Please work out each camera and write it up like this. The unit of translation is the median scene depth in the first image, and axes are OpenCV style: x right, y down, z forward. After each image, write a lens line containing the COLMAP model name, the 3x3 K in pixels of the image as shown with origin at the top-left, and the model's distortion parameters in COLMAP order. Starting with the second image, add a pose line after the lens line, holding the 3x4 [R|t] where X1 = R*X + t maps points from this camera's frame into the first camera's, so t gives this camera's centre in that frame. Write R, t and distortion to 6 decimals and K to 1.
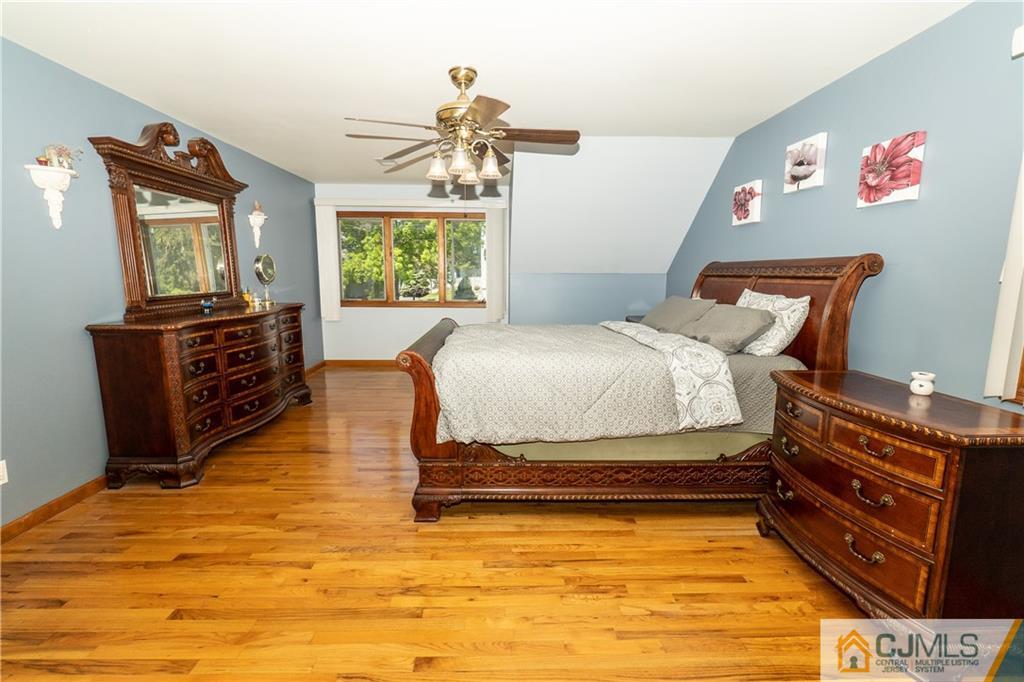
lens RADIAL K [[447.0, 0, 517.5], [0, 447.0, 341.7], [0, 0, 1]] dist [-0.001572, -0.000117]
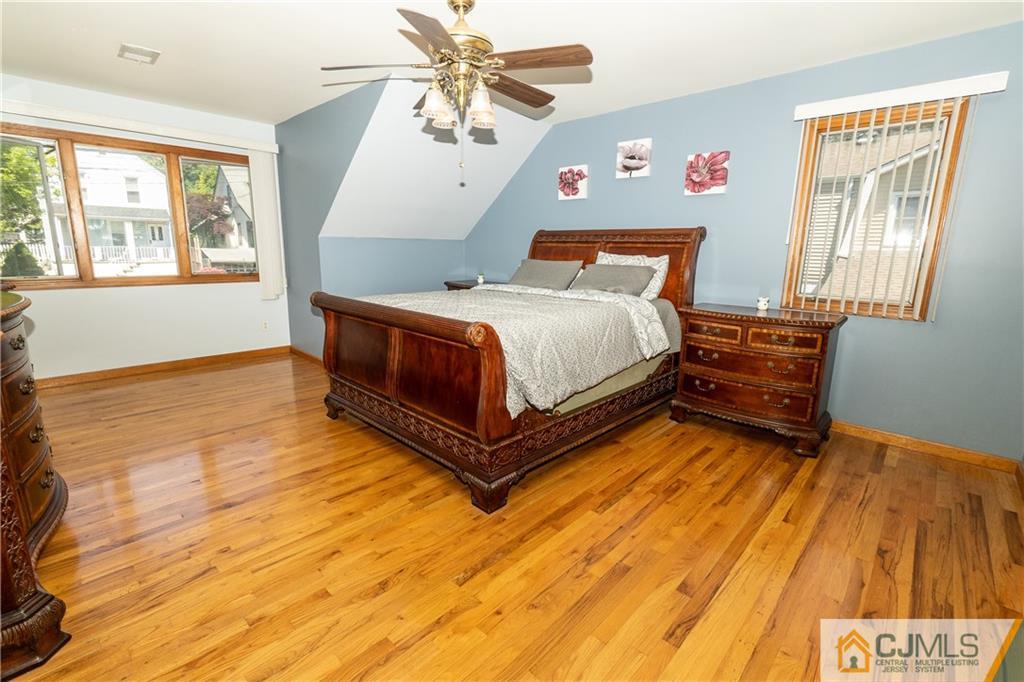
lens RADIAL K [[447.0, 0, 517.5], [0, 447.0, 341.7], [0, 0, 1]] dist [-0.001572, -0.000117]
pose [[0.706671, -0.139743, 0.693605, -0.740238], [0.095826, 0.990172, 0.101863, -0.020353], [-0.701024, -0.005518, 0.713117, 0.320829]]
